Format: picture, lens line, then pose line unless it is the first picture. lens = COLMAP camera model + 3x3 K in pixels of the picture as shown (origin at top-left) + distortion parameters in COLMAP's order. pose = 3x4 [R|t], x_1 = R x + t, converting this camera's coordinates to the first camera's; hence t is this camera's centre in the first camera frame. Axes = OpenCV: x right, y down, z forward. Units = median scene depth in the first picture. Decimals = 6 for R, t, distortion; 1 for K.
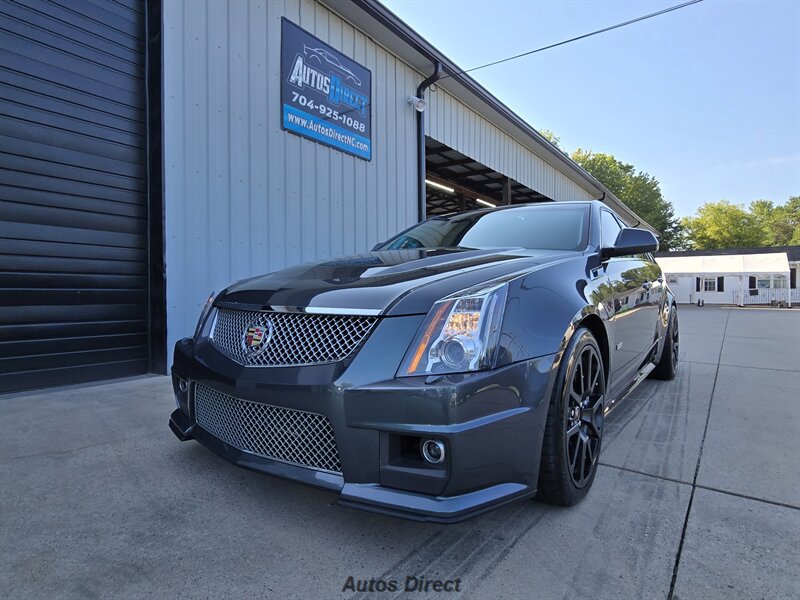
lens RADIAL K [[458.1, 0, 400.2], [0, 458.1, 299.2], [0, 0, 1]] dist [-0.006181, 0.001251]
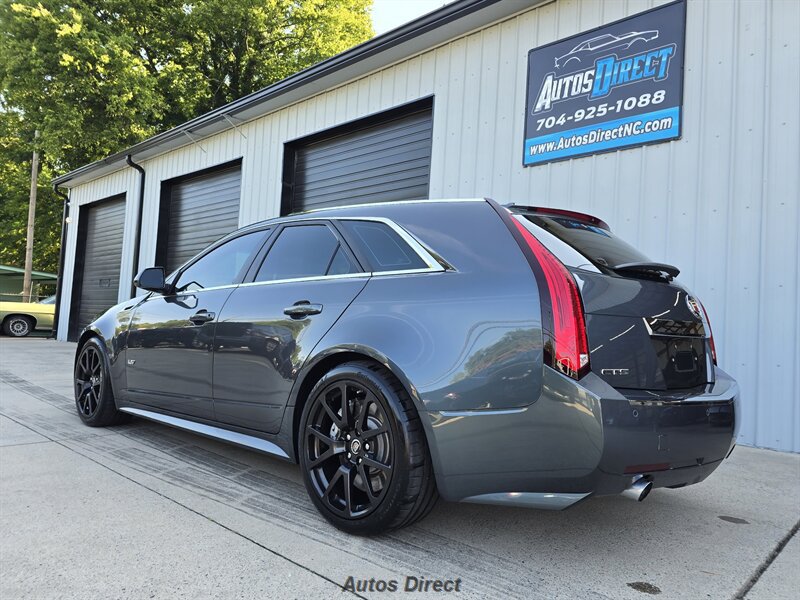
lens RADIAL K [[574.5, 0, 396.1], [0, 574.5, 300.4], [0, 0, 1]] dist [0.062305, -0.058994]
pose [[-0.132583, -0.058096, -0.989468, 0.847572], [-0.065905, 0.996588, -0.049683, -0.017251], [0.988978, 0.058624, -0.135960, 0.820266]]
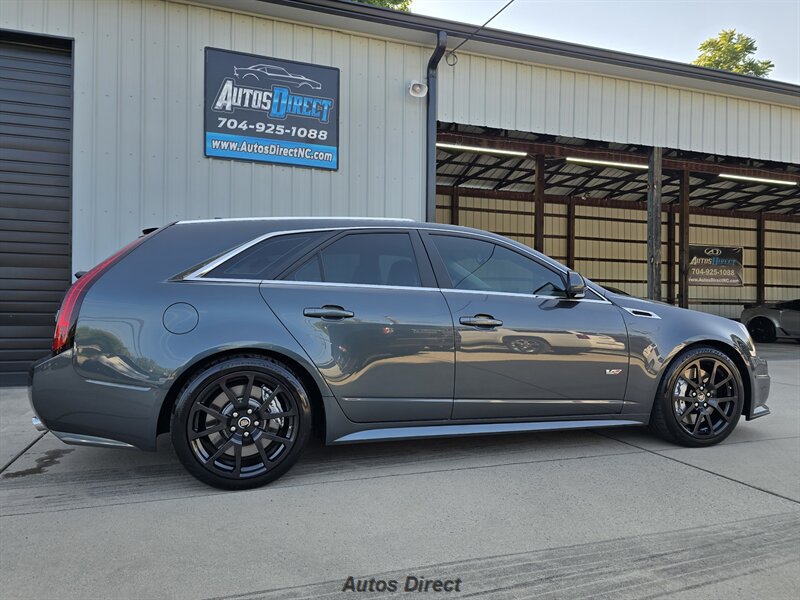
lens RADIAL K [[575.0, 0, 403.8], [0, 575.0, 304.5], [0, 0, 1]] dist [0.071860, -0.073070]
pose [[0.825392, 0.005931, -0.564529, 0.756381], [-0.018394, 0.999696, -0.016391, -0.026222], [0.564260, 0.023913, 0.825251, 0.165745]]
